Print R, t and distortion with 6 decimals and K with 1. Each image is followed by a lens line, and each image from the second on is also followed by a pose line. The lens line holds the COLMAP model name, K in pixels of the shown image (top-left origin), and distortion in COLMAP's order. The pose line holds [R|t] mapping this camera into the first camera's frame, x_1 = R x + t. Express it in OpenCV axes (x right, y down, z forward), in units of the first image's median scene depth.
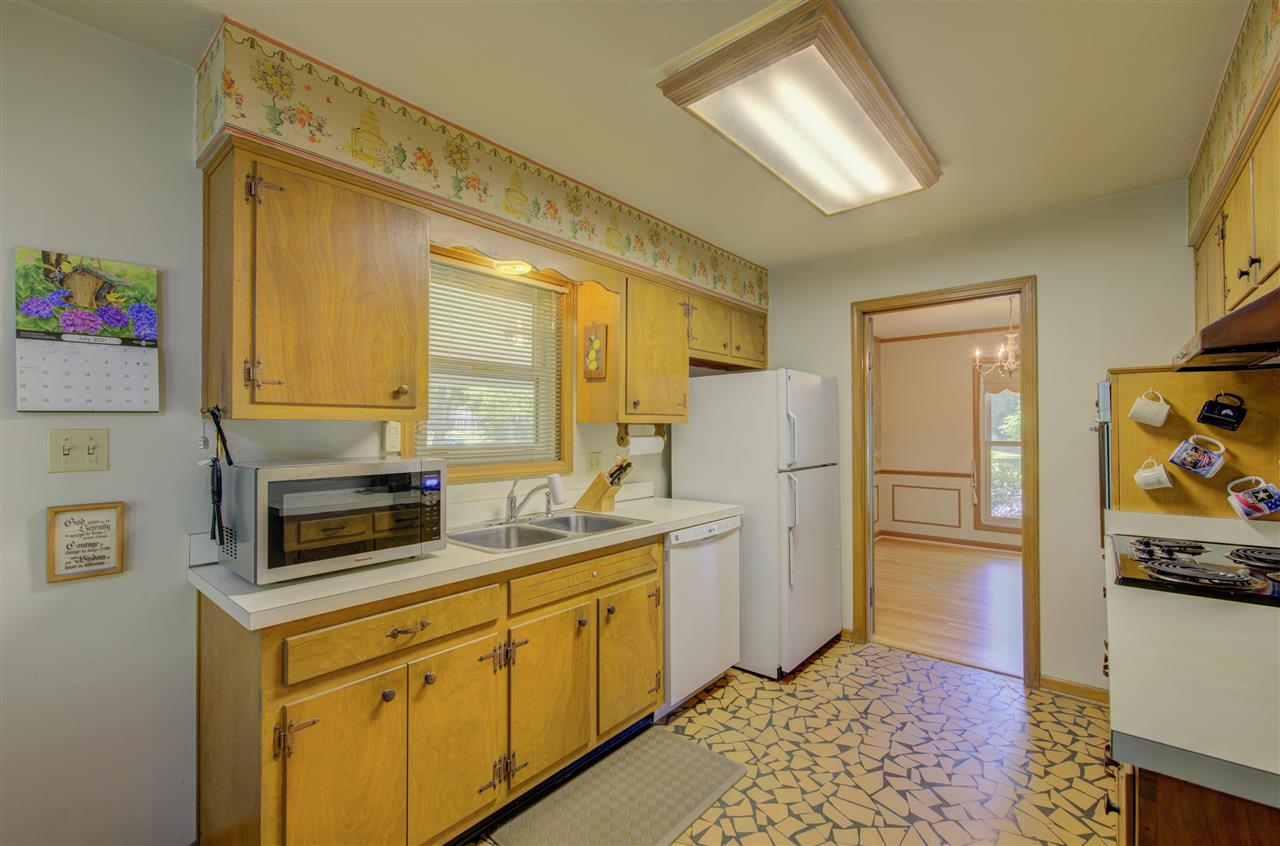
lens RADIAL K [[547.5, 0, 643.2], [0, 547.5, 420.9], [0, 0, 1]] dist [-0.000384, 0.000802]
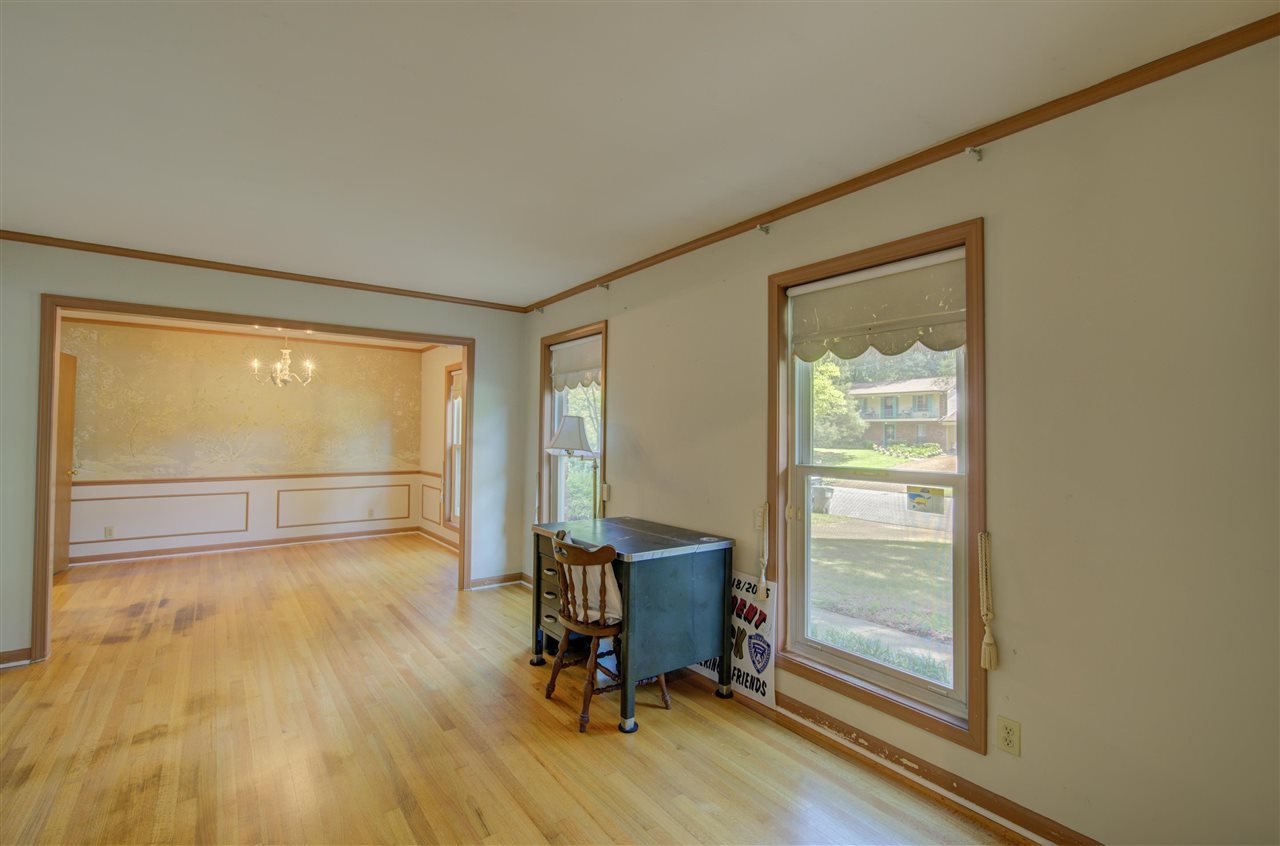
lens RADIAL K [[573.8, 0, 644.6], [0, 573.8, 424.8], [0, 0, 1]] dist [-0.002549, -0.000703]
pose [[0.977099, 0.000465, -0.212783, 2.238077], [-0.001321, 0.999992, -0.003877, 0.005062], [0.212780, 0.004069, 0.977092, -0.045011]]
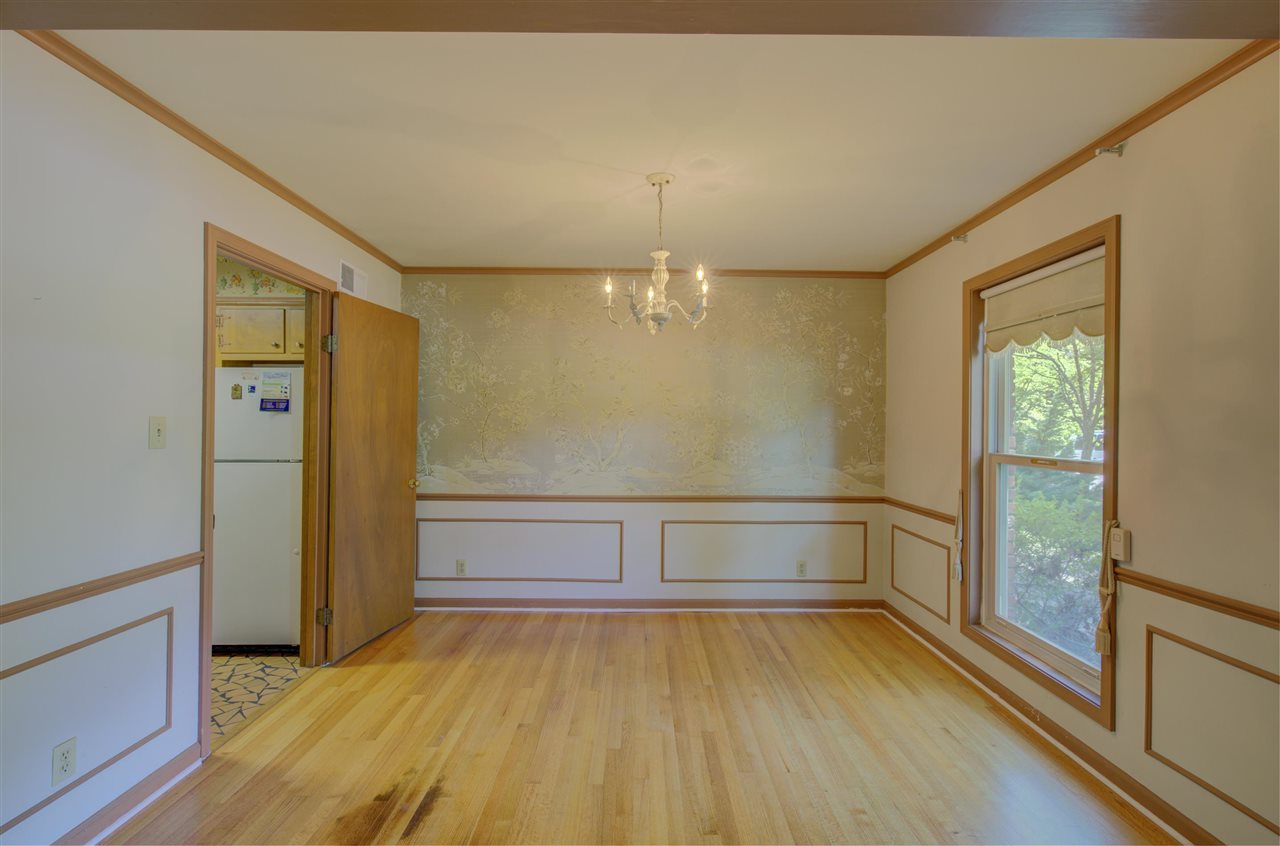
lens RADIAL K [[573.8, 0, 646.8], [0, 573.8, 419.1], [0, 0, 1]] dist [-0.002549, -0.000703]
pose [[0.659474, -0.004715, -0.751713, 1.462536], [0.004169, 0.999988, -0.002615, 0.013430], [0.751716, -0.001409, 0.659485, 0.806275]]
